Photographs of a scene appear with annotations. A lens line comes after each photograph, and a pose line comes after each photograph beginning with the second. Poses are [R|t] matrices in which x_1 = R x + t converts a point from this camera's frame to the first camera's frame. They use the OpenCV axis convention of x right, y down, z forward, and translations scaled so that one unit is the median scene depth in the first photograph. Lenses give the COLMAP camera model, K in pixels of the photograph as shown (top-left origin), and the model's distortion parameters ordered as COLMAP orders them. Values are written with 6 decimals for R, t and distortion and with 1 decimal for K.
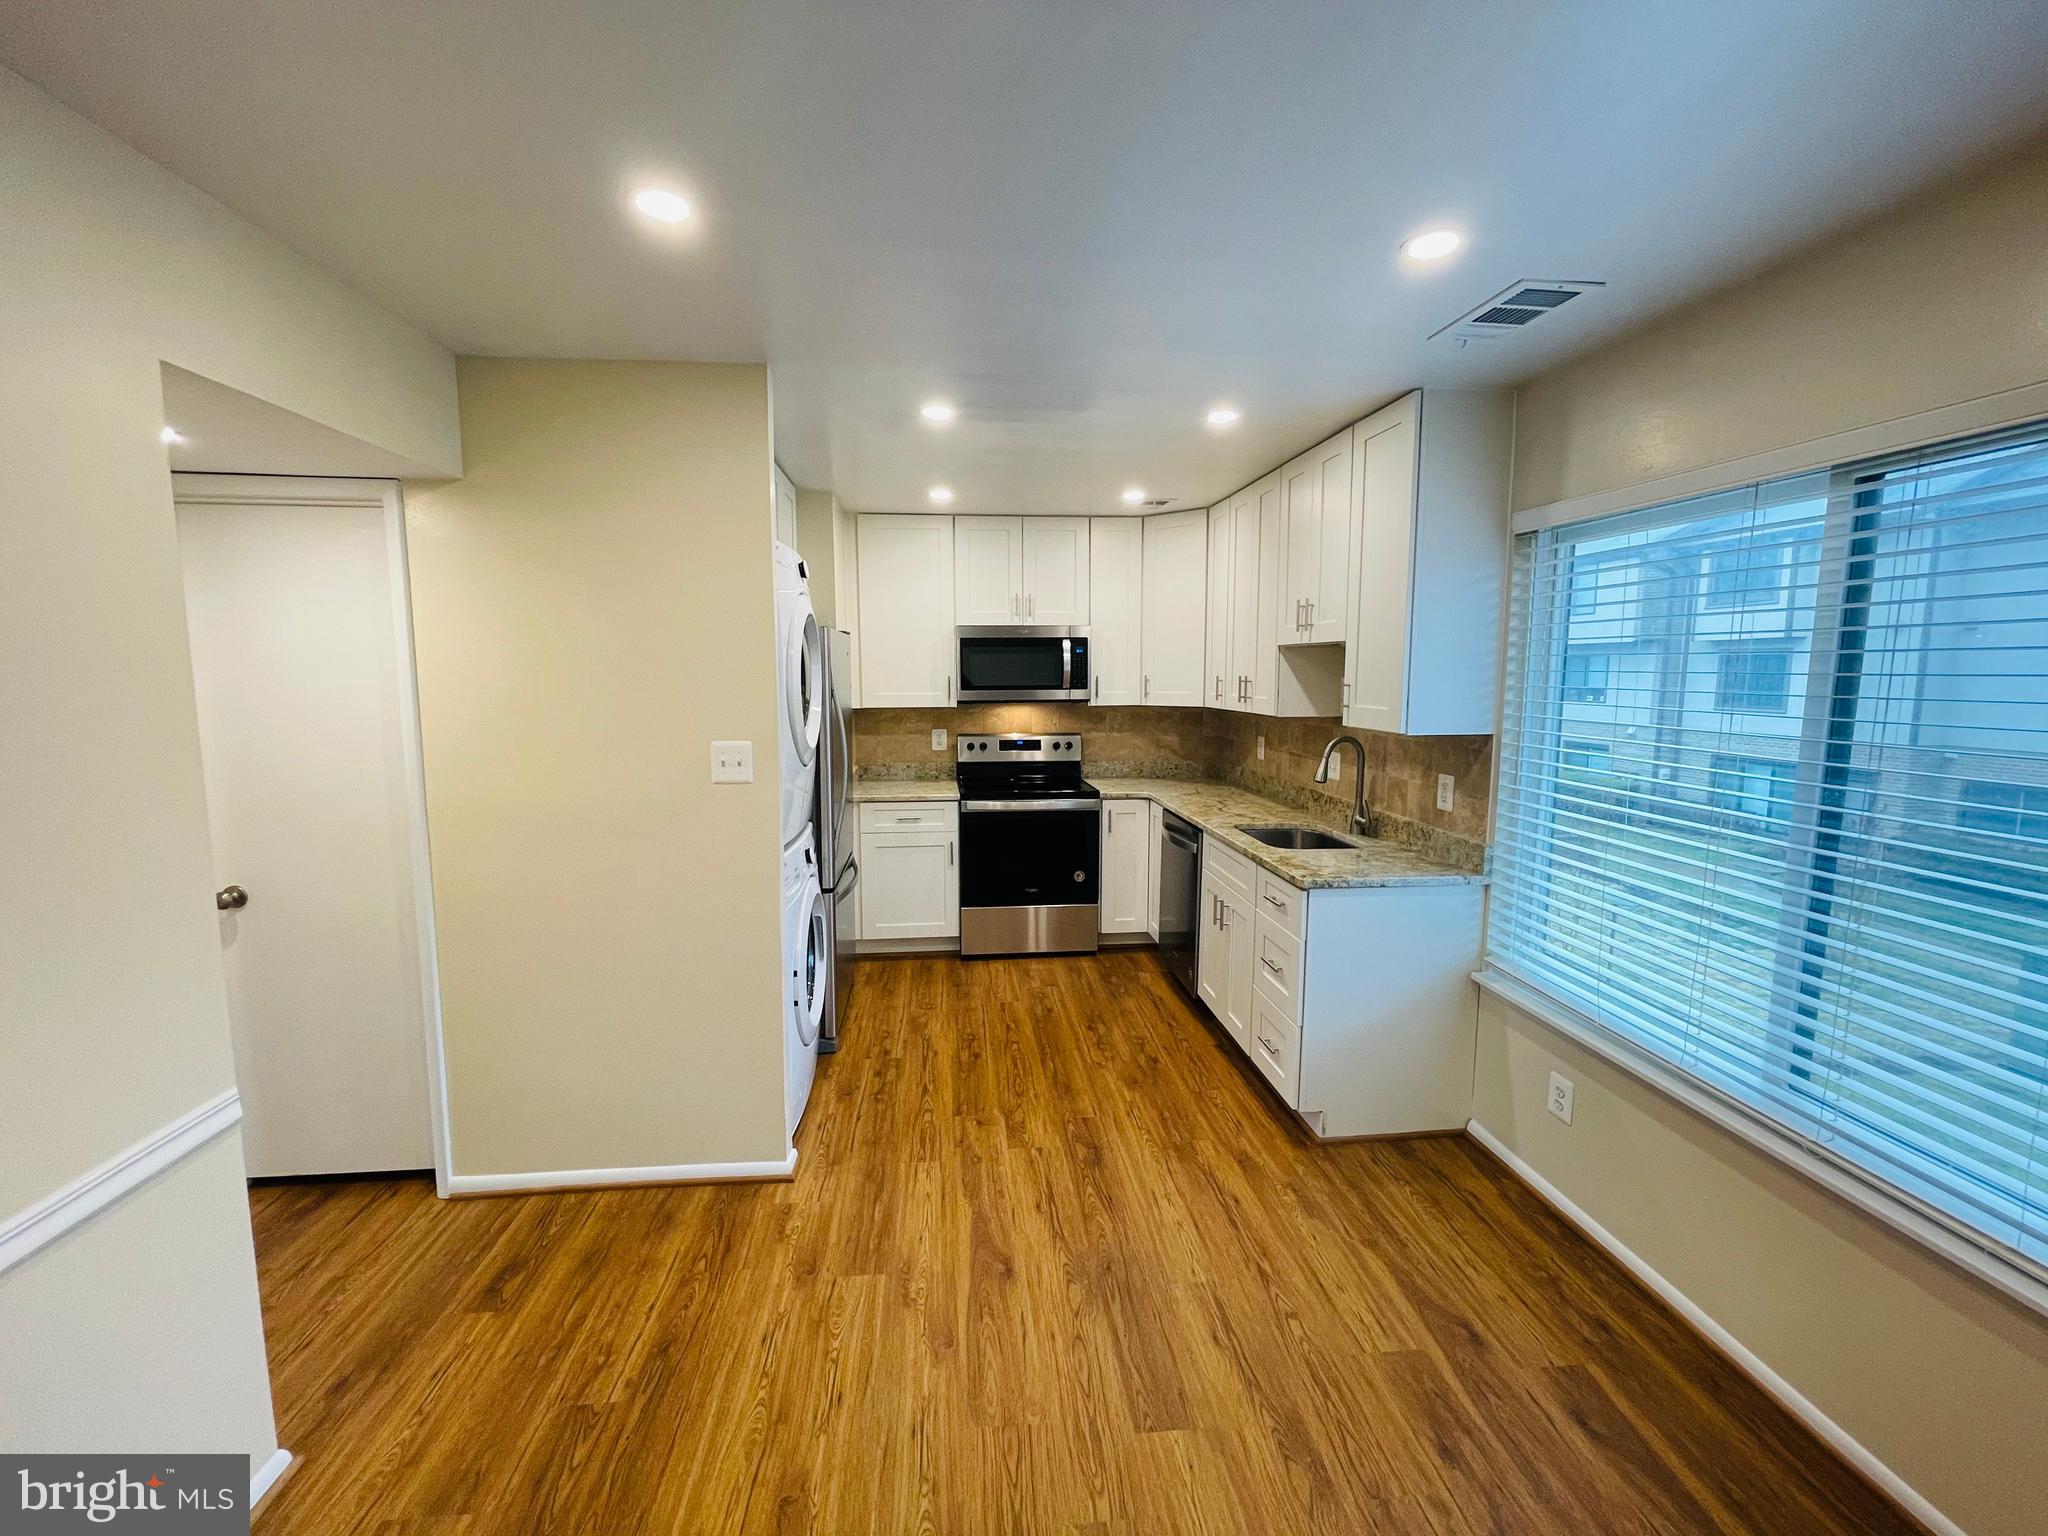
lens RADIAL K [[828.3, 0, 1027.1], [0, 828.3, 766.1], [0, 0, 1]] dist [0.001984, 0.000087]
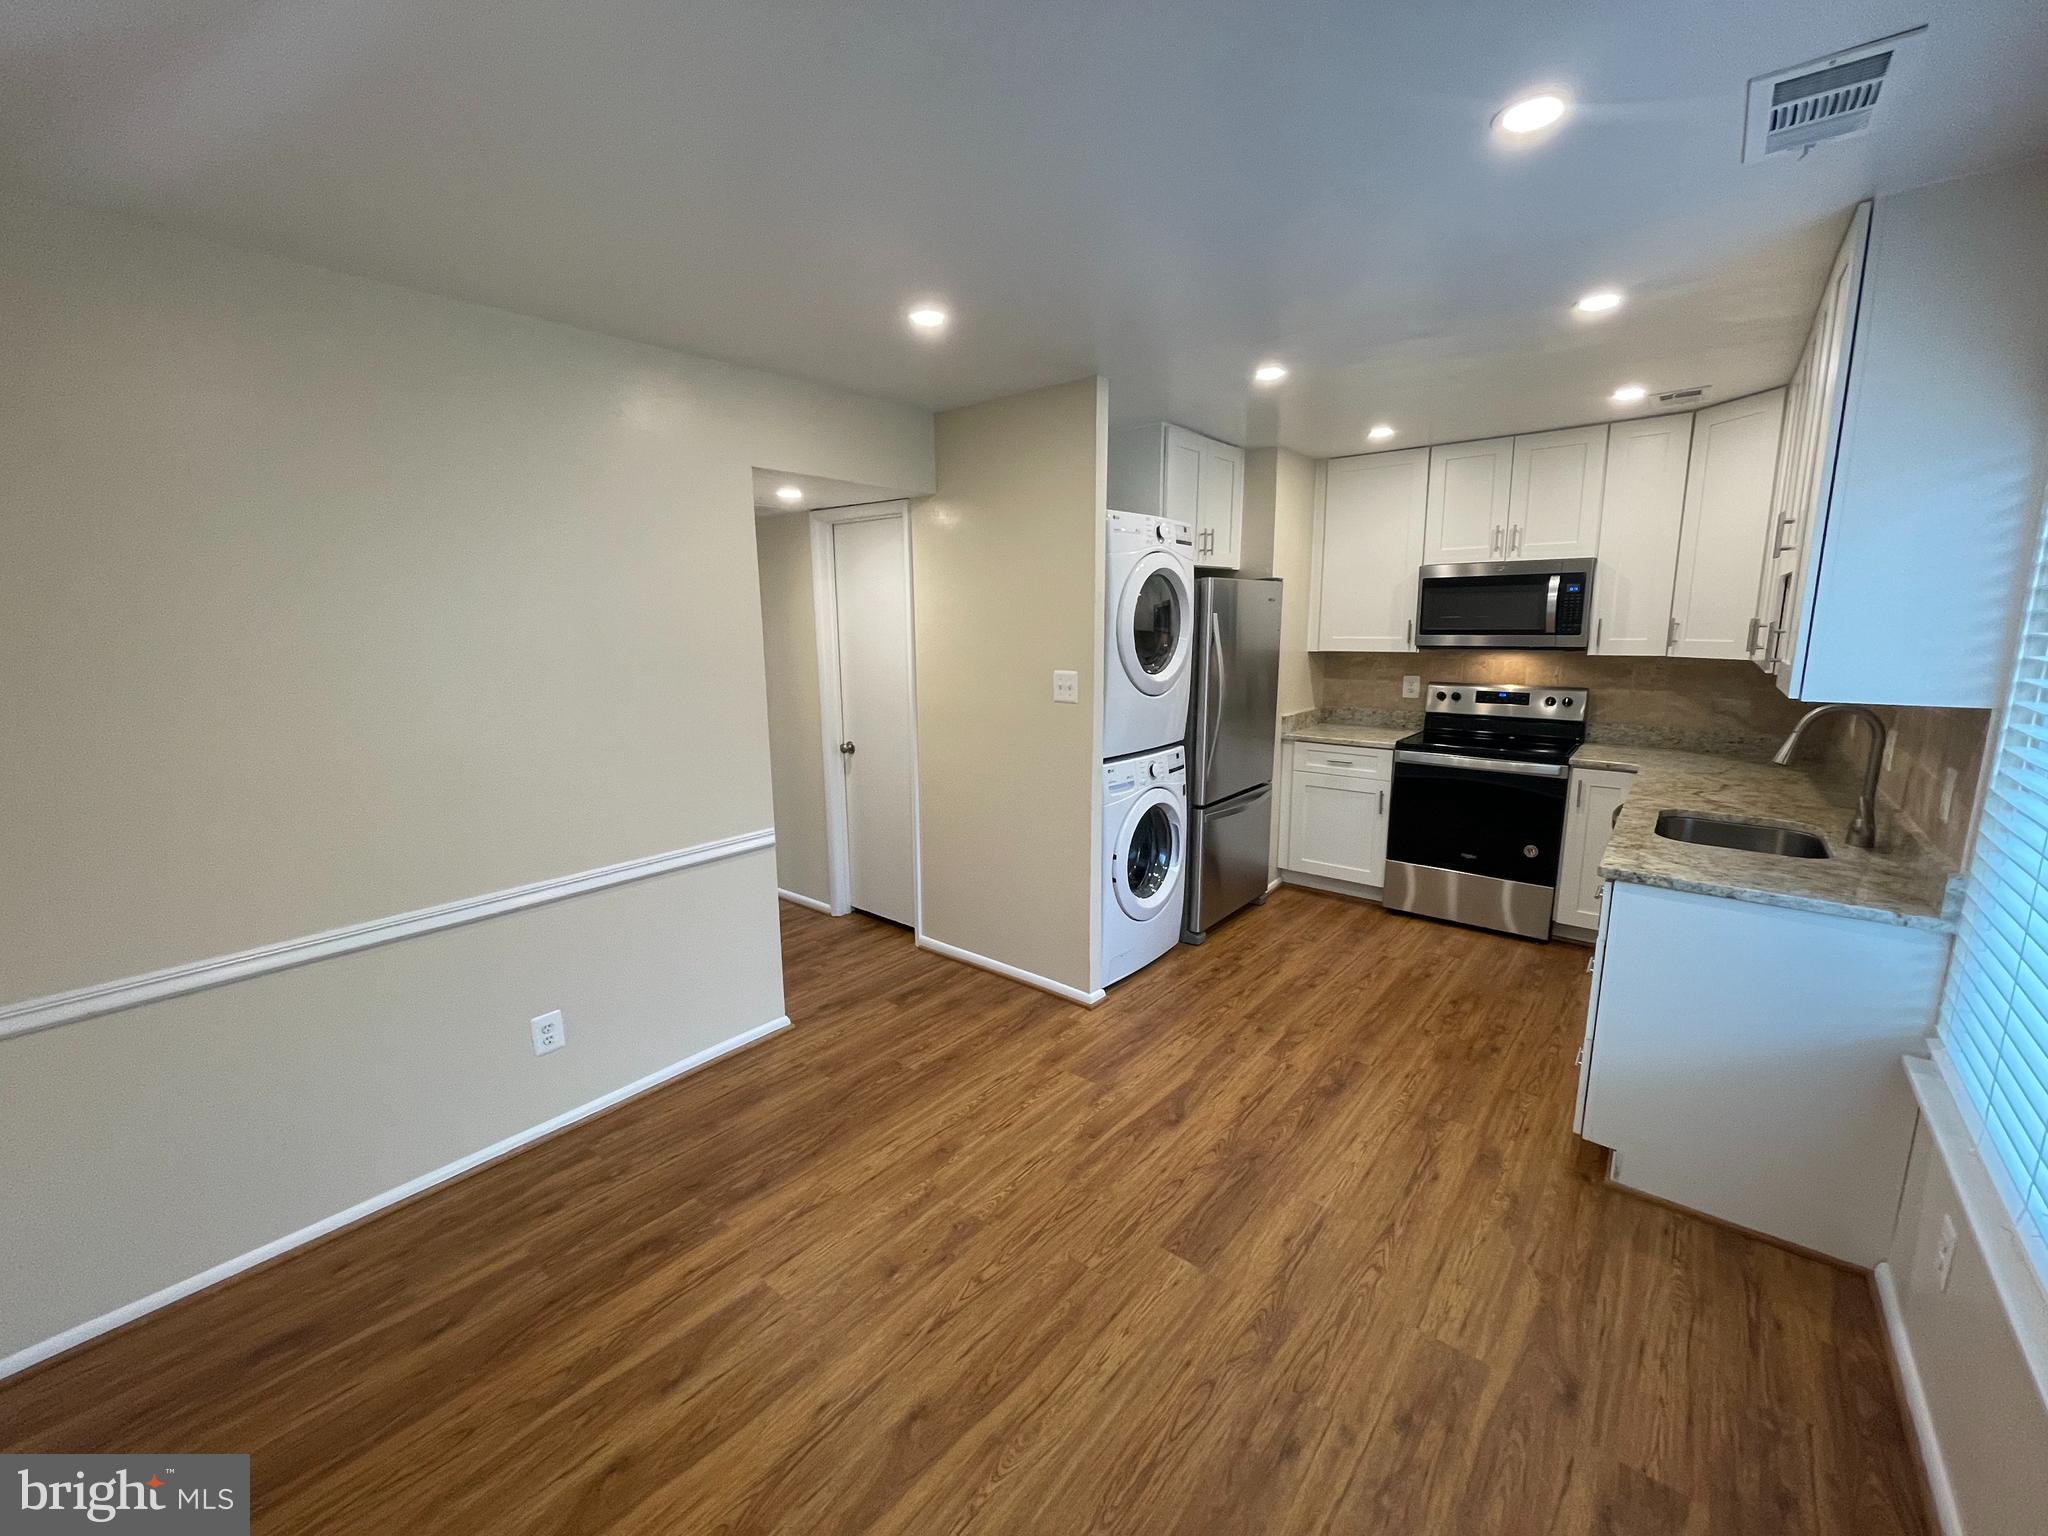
lens RADIAL K [[828.3, 0, 1018.2], [0, 828.3, 764.6], [0, 0, 1]] dist [0.001984, 0.000087]
pose [[0.703137, 0.119176, -0.700996, 0.479886], [-0.073932, 0.992764, 0.094622, 0.000016], [0.707201, -0.014706, 0.706860, -0.000140]]
